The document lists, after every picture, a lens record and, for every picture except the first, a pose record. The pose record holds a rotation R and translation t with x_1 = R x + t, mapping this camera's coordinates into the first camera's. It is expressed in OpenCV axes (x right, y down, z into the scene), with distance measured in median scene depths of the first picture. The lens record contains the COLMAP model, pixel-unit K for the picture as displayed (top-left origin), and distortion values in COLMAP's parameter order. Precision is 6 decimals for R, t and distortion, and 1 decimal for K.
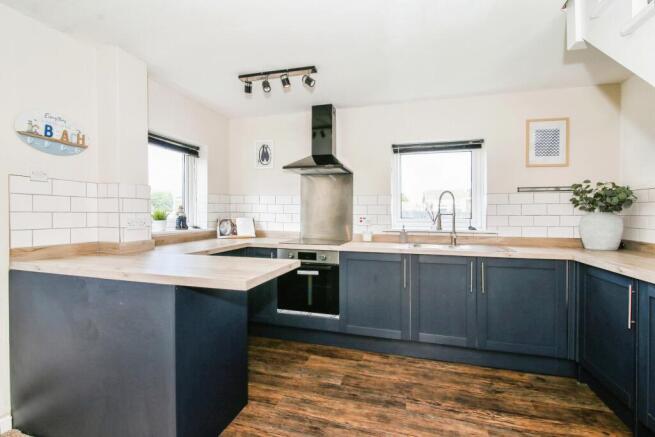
lens RADIAL K [[303.9, 0, 327.6], [0, 303.9, 214.9], [0, 0, 1]] dist [-0.002844, -0.000274]
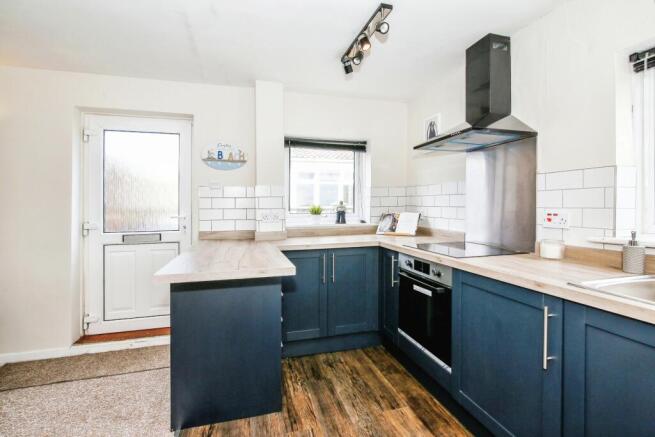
lens RADIAL K [[303.9, 0, 326.3], [0, 303.9, 208.1], [0, 0, 1]] dist [-0.002844, -0.000274]
pose [[0.529703, -0.008223, -0.848143, 0.427077], [0.008755, 0.999953, -0.004227, -0.001832], [0.848138, -0.005187, 0.529750, 0.436732]]
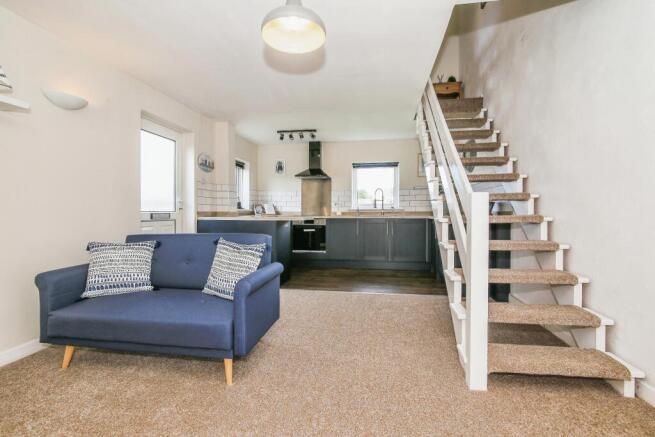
lens RADIAL K [[303.9, 0, 320.8], [0, 303.9, 219.8], [0, 0, 1]] dist [-0.002844, -0.000274]
pose [[0.995637, -0.006000, 0.093116, -0.175244], [0.003757, 0.999699, 0.024243, 0.075754], [-0.093234, -0.023787, 0.995360, -0.955735]]
